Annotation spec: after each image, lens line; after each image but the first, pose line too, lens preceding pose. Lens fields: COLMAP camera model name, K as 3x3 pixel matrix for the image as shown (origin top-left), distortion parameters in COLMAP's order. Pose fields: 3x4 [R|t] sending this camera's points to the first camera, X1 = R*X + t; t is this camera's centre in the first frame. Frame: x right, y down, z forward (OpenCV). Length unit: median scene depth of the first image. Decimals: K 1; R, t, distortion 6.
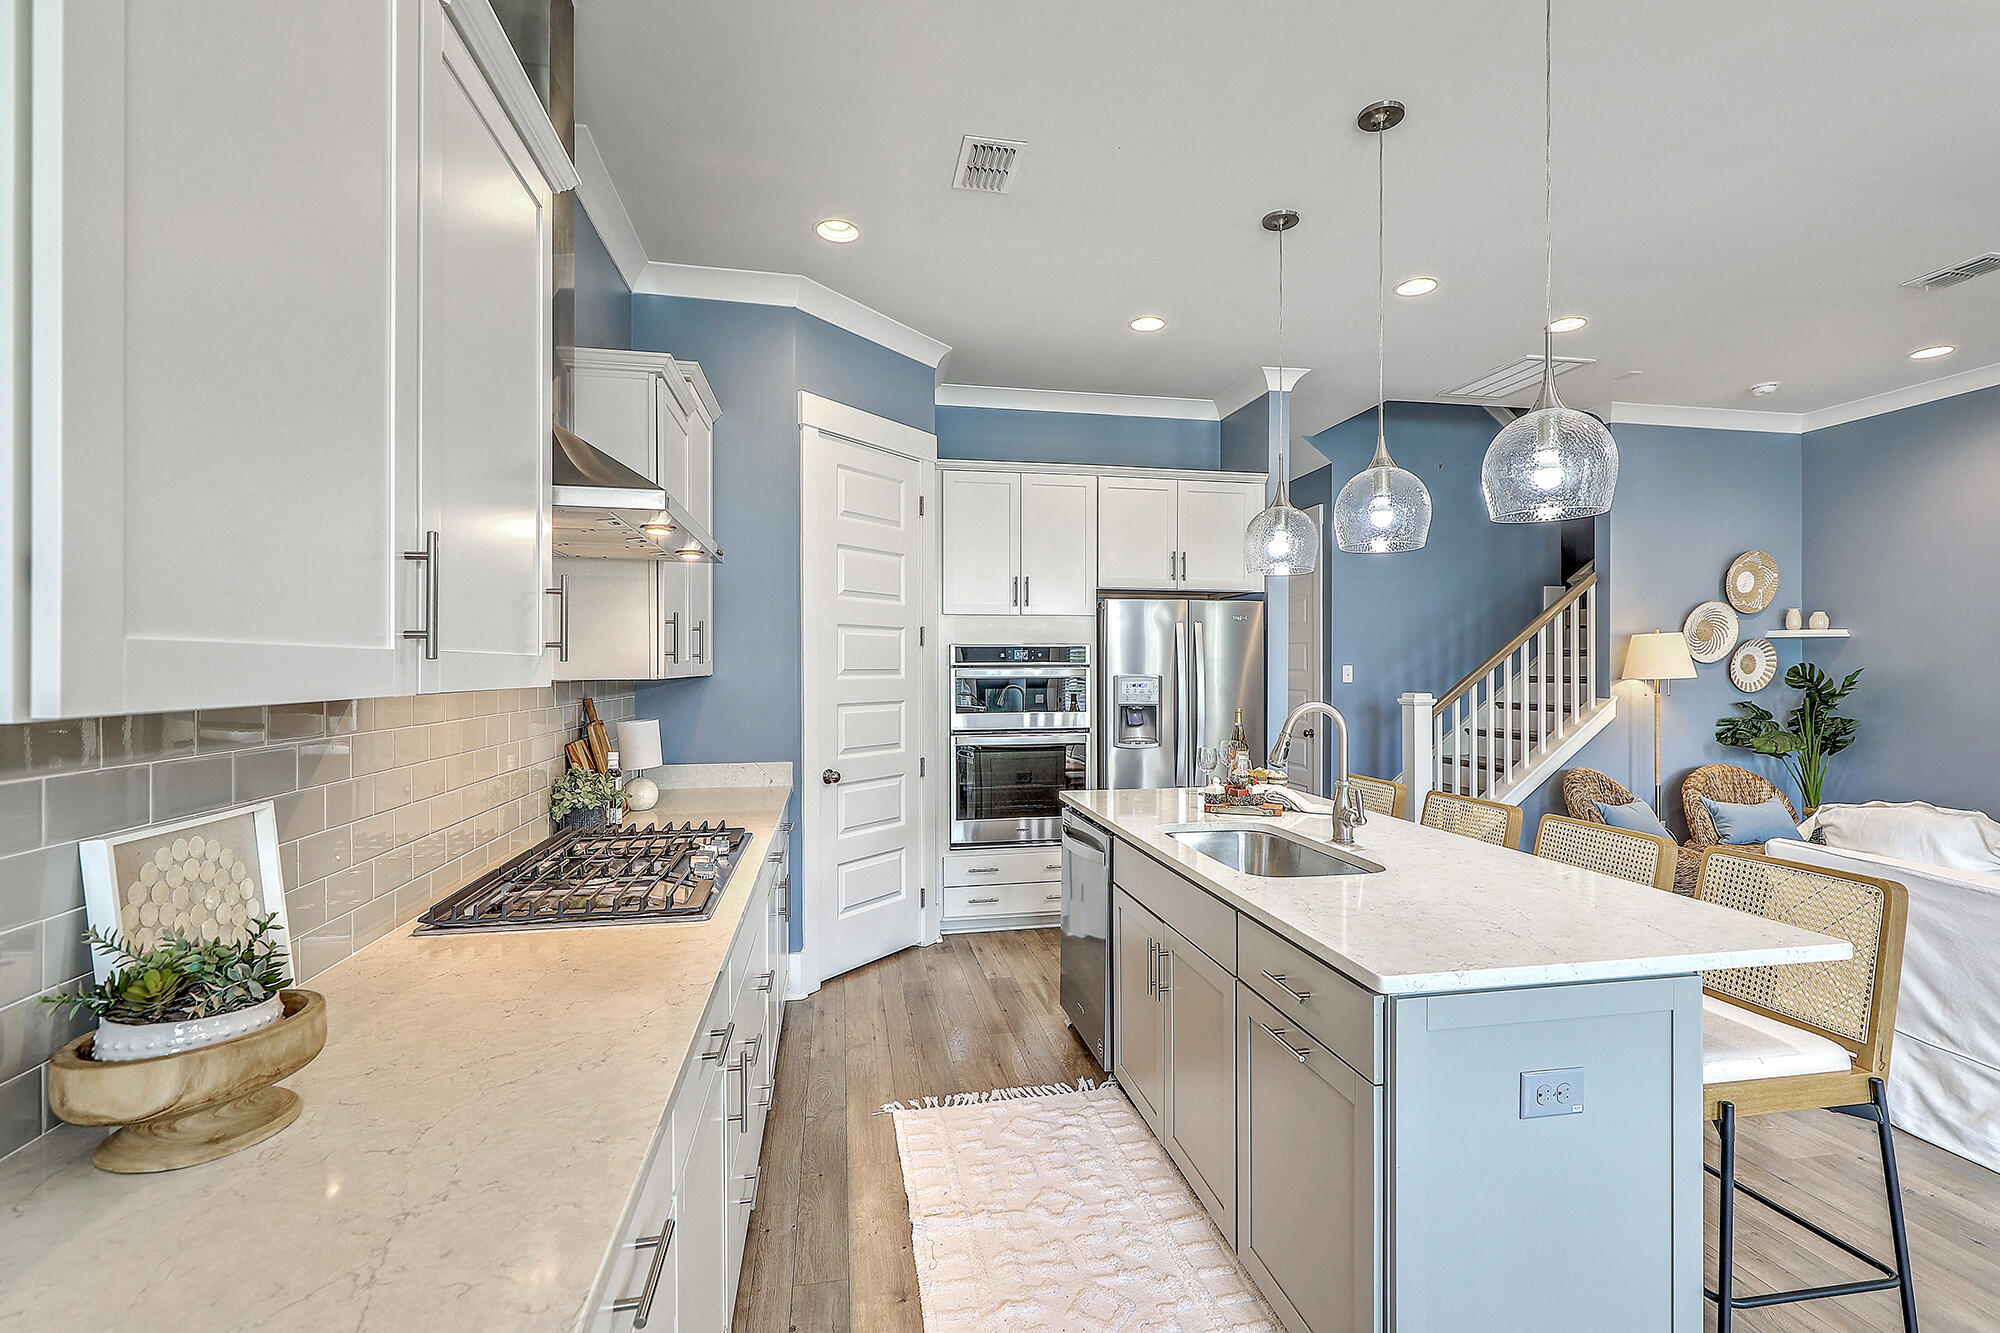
lens RADIAL K [[901.5, 0, 1000.0], [0, 901.5, 666.5], [0, 0, 1]] dist [0.000090, 0.000001]
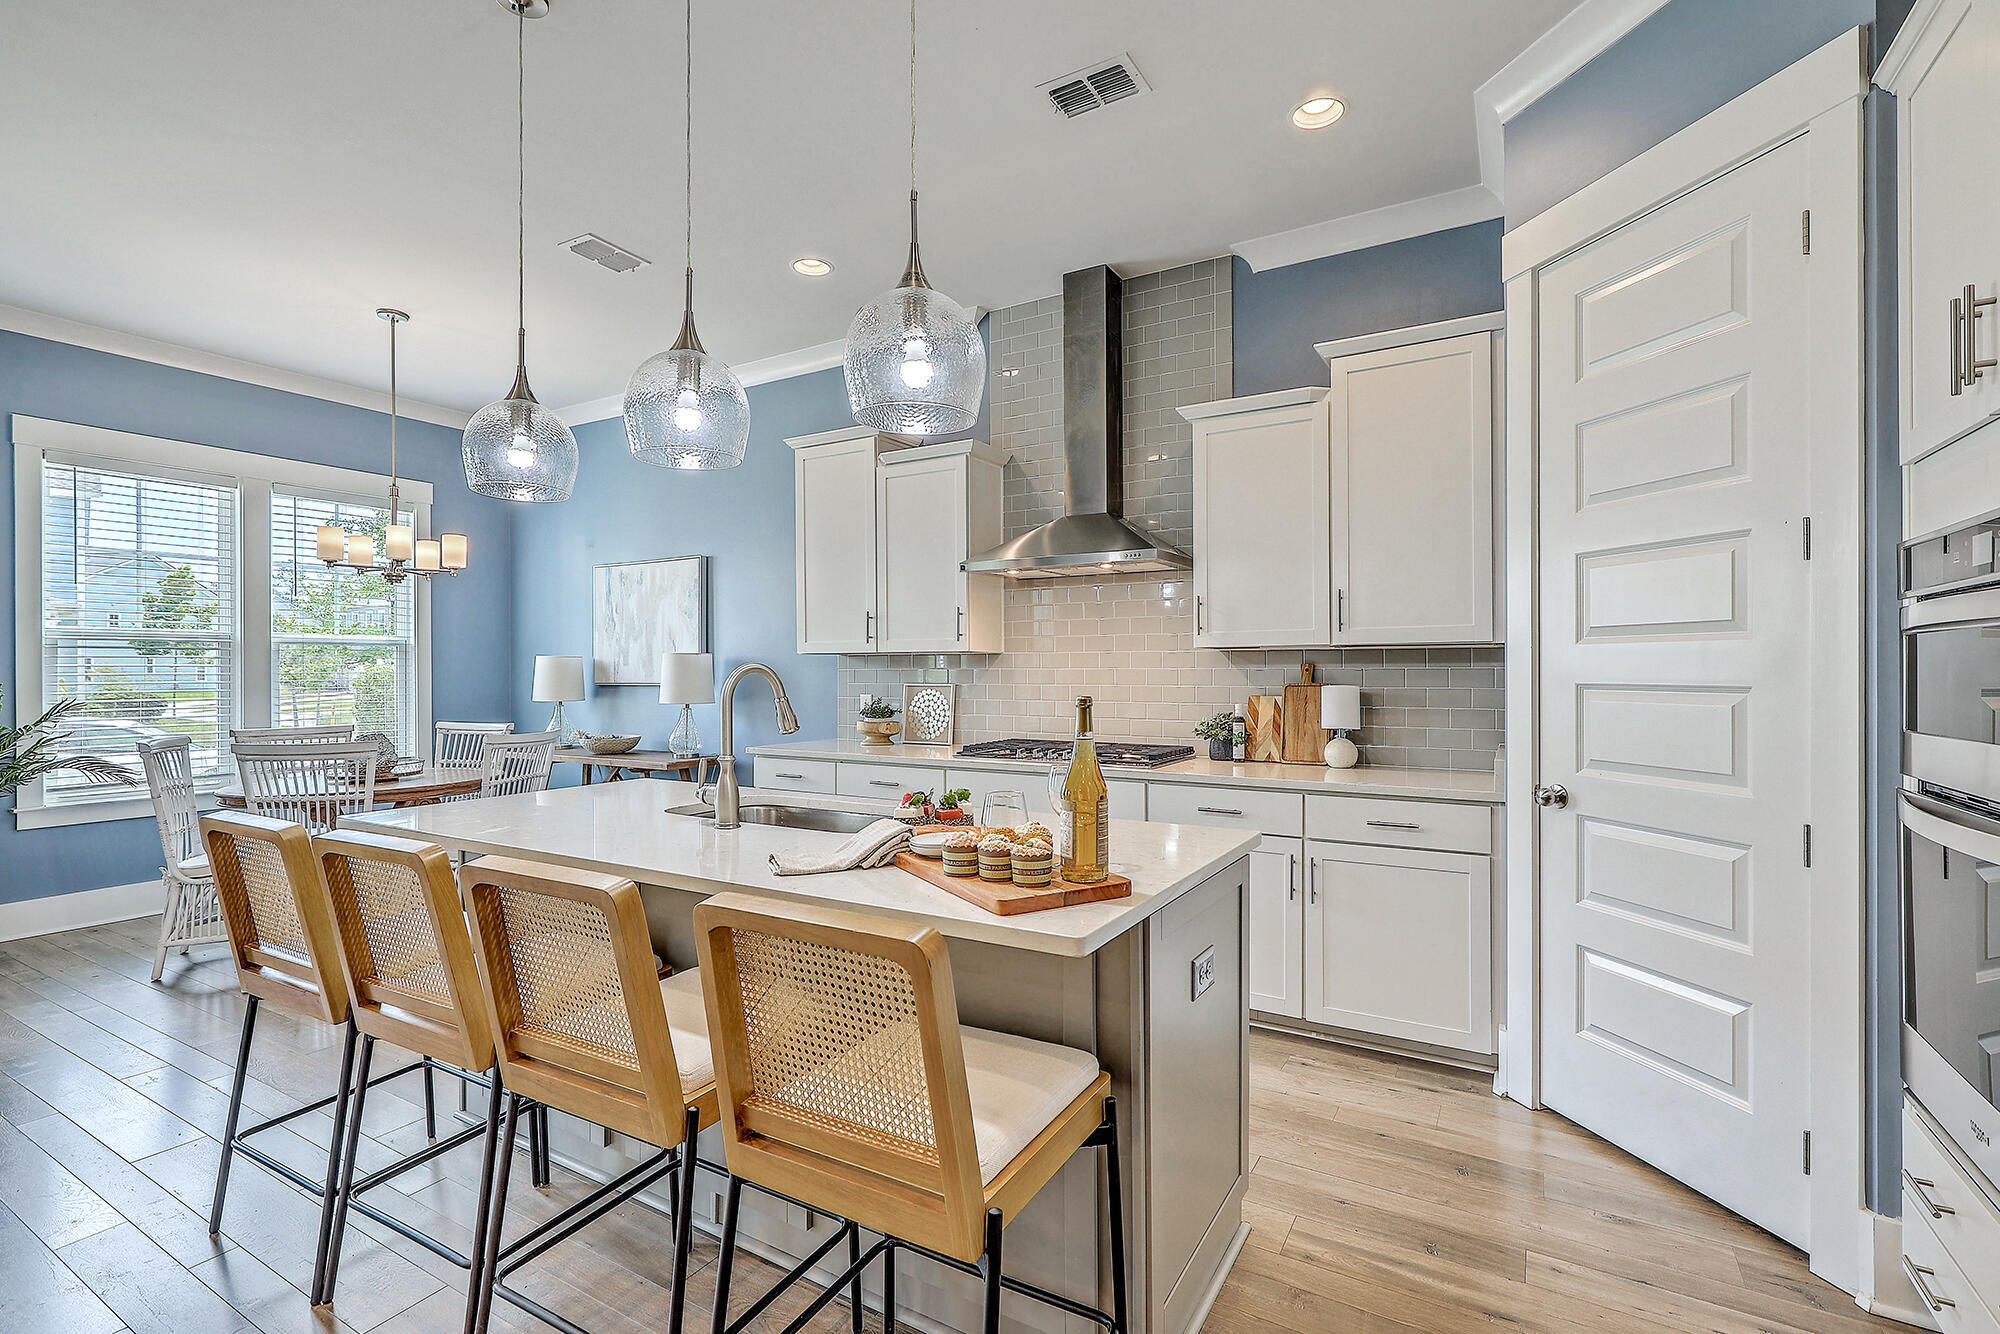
lens RADIAL K [[908.3, 0, 1000.0], [0, 908.3, 667.0], [0, 0, 1]] dist [0.001134, -0.000038]
pose [[-0.657960, -0.001126, -0.753052, 0.477932], [0.001058, 0.999997, -0.002420, 0.026567], [0.753052, -0.002389, -0.657957, 0.973733]]
